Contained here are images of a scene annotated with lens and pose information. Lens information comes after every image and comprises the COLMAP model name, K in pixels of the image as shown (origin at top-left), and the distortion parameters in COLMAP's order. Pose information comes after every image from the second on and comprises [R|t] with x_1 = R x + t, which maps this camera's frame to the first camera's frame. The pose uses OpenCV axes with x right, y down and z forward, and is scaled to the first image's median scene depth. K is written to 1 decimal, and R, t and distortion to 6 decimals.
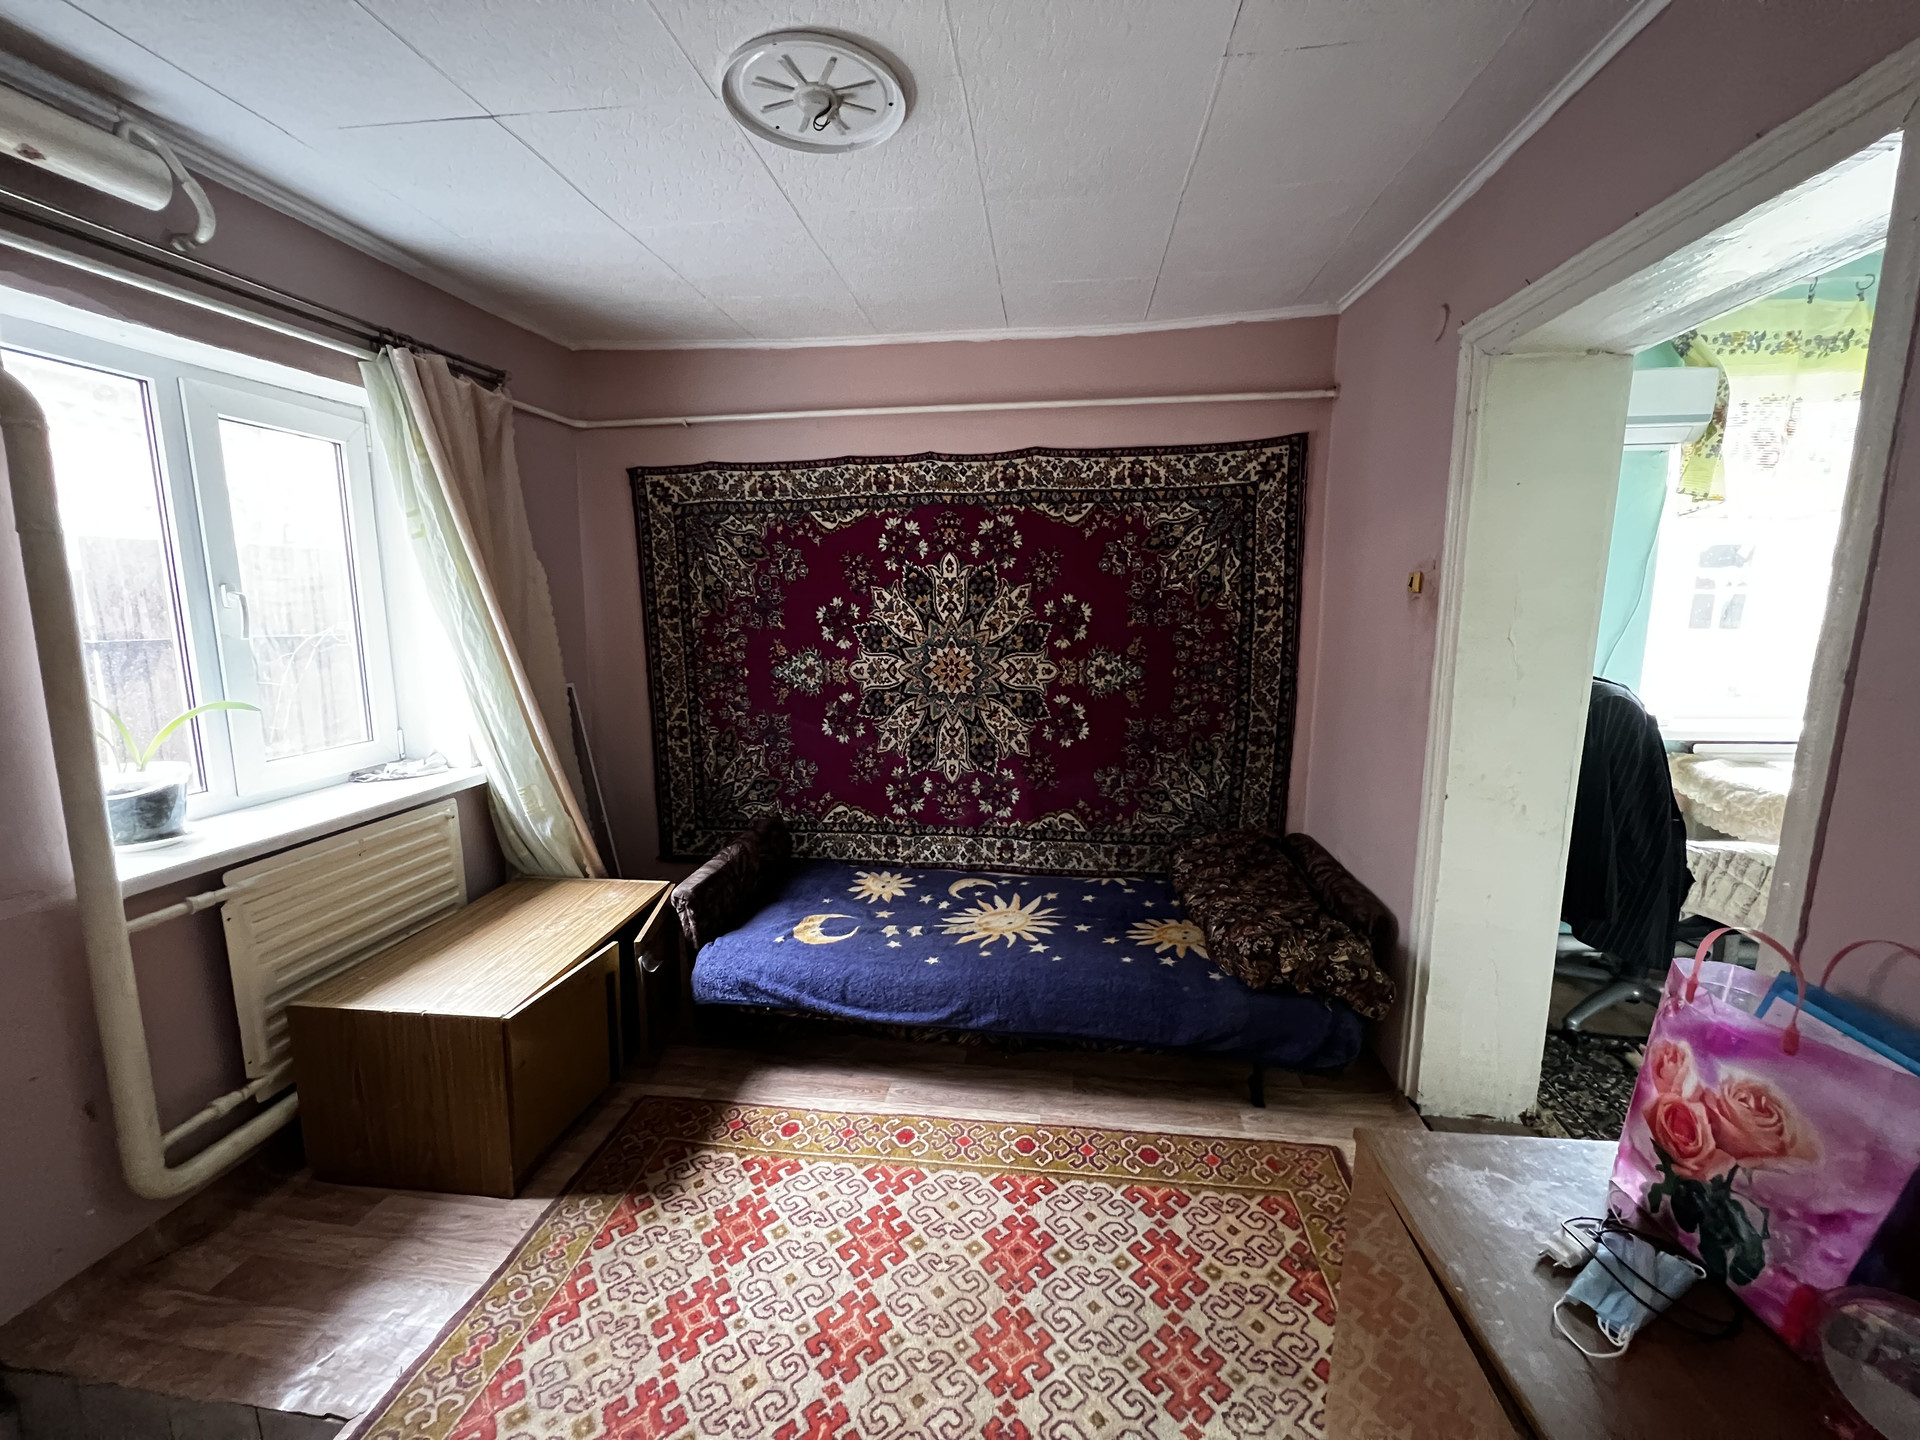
lens RADIAL K [[765.3, 0, 954.0], [0, 765.3, 722.2], [0, 0, 1]] dist [0.000357, -0.000036]
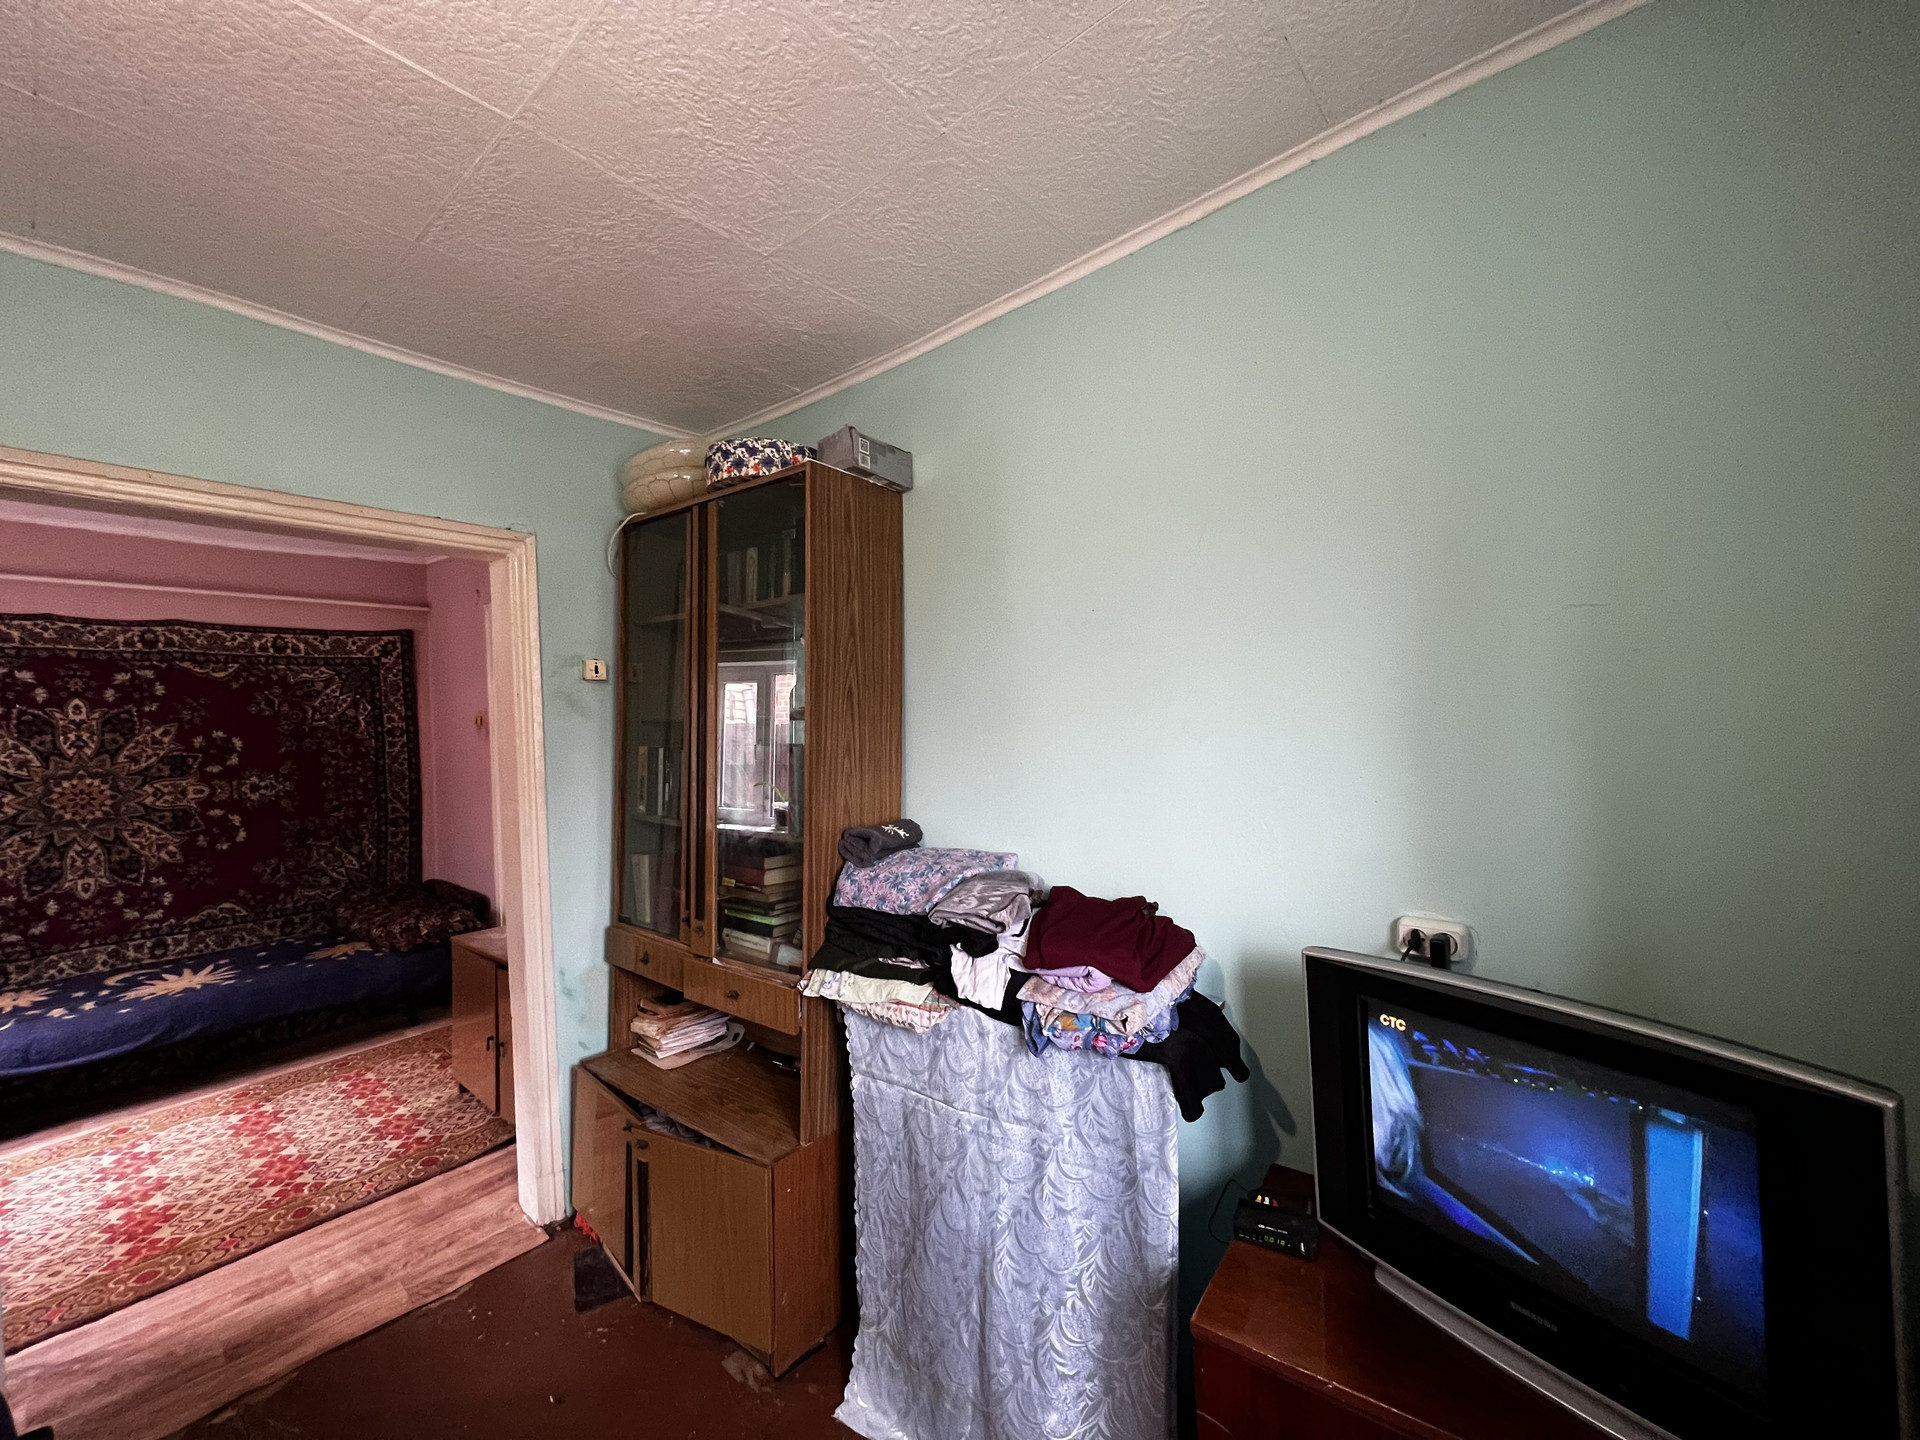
lens RADIAL K [[765.3, 0, 954.0], [0, 765.3, 722.2], [0, 0, 1]] dist [0.000357, -0.000036]
pose [[0.531996, -0.016777, 0.846581, -0.285317], [0.153399, 0.985170, -0.076873, 0.110003], [-0.832736, 0.170761, 0.526680, -0.728544]]
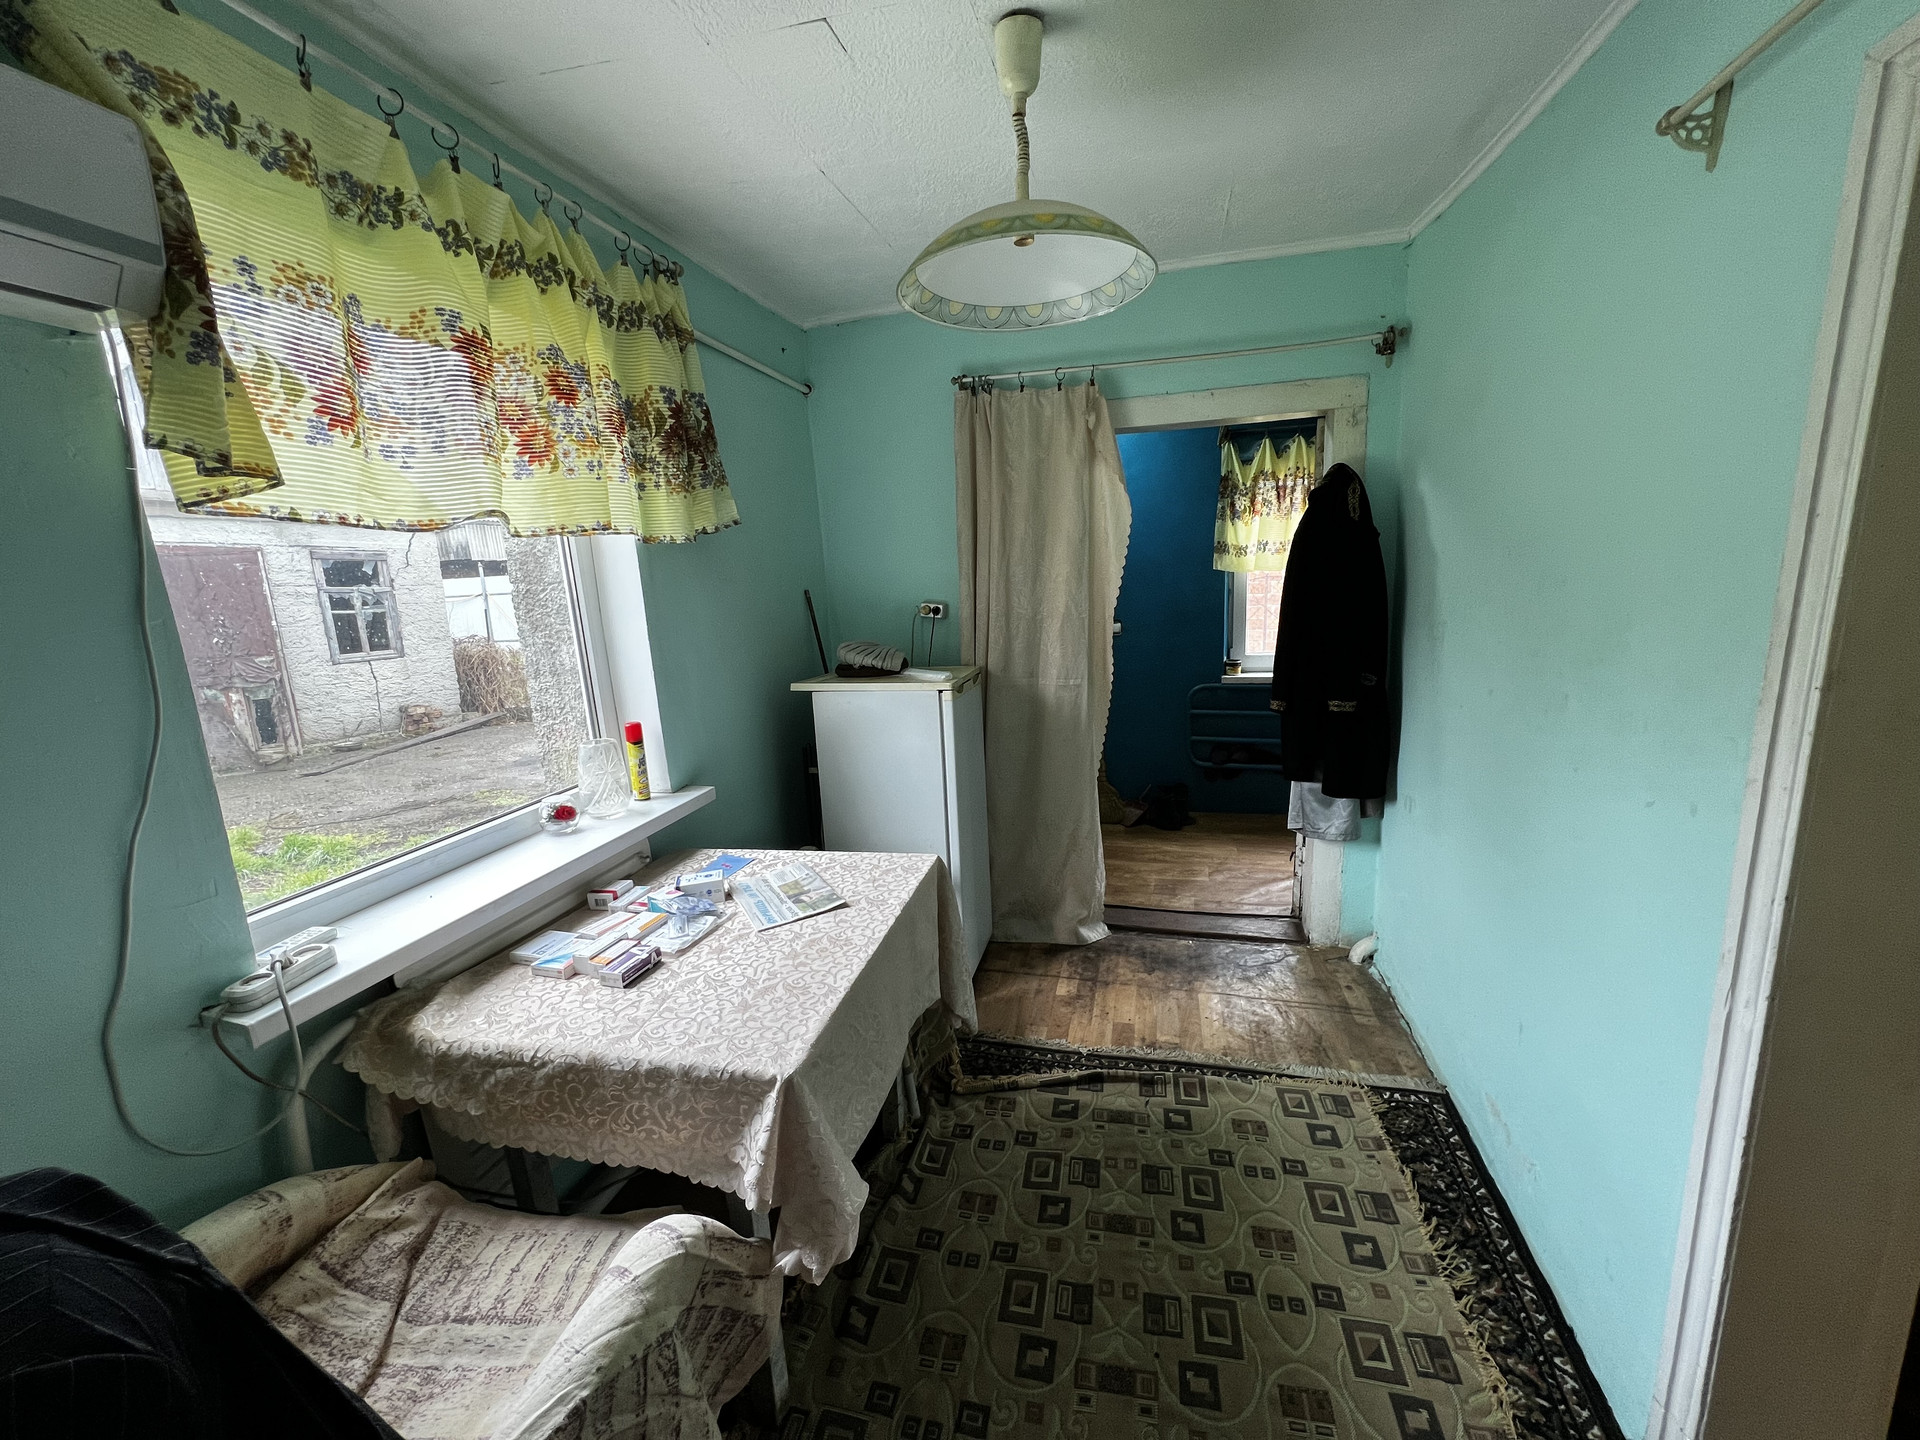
lens RADIAL K [[765.3, 0, 954.0], [0, 765.3, 722.2], [0, 0, 1]] dist [0.000357, -0.000036]
pose [[0.139594, -0.191012, 0.971611, 0.532304], [0.202701, 0.965952, 0.160777, -0.128093], [-0.969240, 0.174503, 0.173560, 0.500074]]
